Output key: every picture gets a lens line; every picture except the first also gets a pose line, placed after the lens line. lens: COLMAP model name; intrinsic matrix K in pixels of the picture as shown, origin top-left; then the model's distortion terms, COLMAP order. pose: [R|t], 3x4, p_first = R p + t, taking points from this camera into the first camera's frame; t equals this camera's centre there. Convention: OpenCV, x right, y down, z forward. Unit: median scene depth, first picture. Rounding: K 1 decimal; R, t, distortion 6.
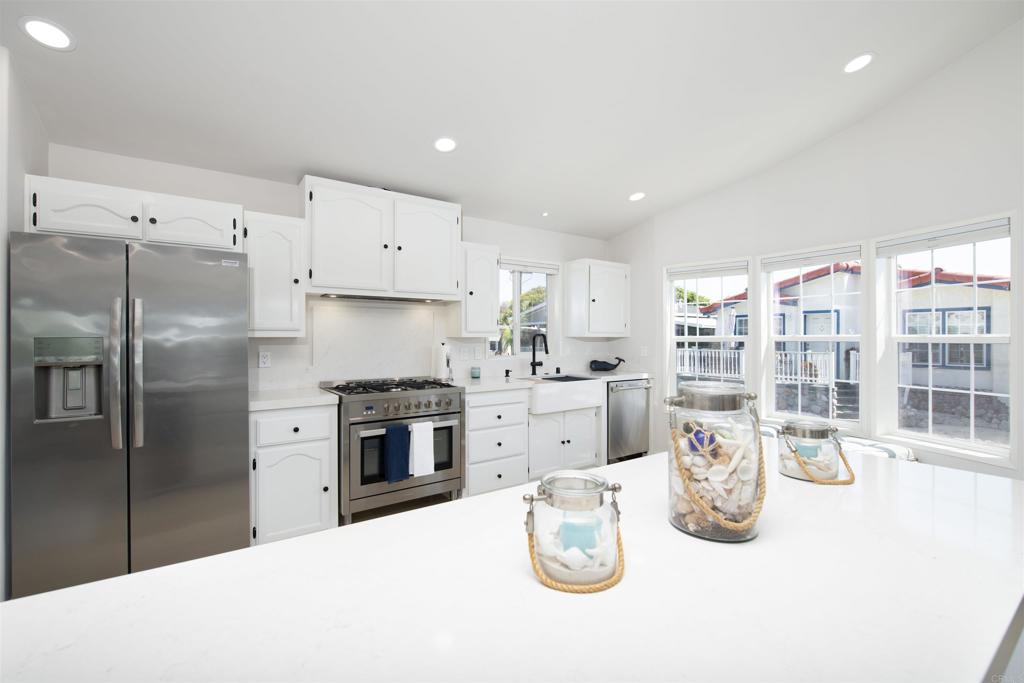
lens RADIAL K [[460.3, 0, 510.4], [0, 460.3, 332.5], [0, 0, 1]] dist [-0.001482, -0.002675]
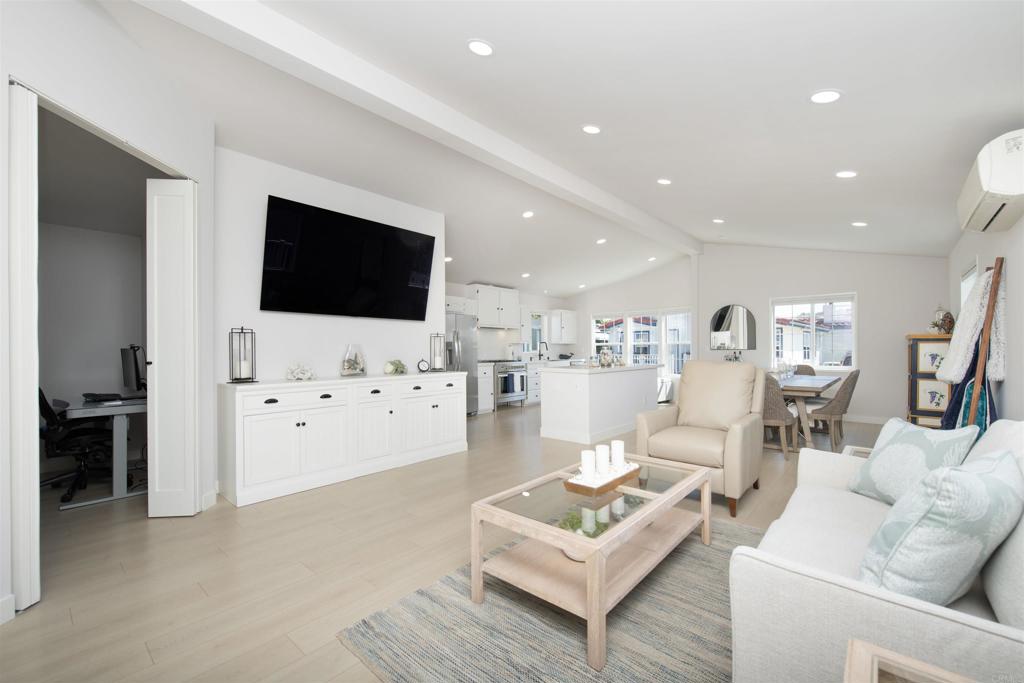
lens RADIAL K [[428.4, 0, 533.6], [0, 428.4, 350.5], [0, 0, 1]] dist [0.000993, 0.000014]
pose [[0.968316, -0.006295, 0.249649, -0.549649], [0.003131, 0.999910, 0.013071, 0.017732], [-0.249709, -0.011875, 0.968248, -1.154706]]
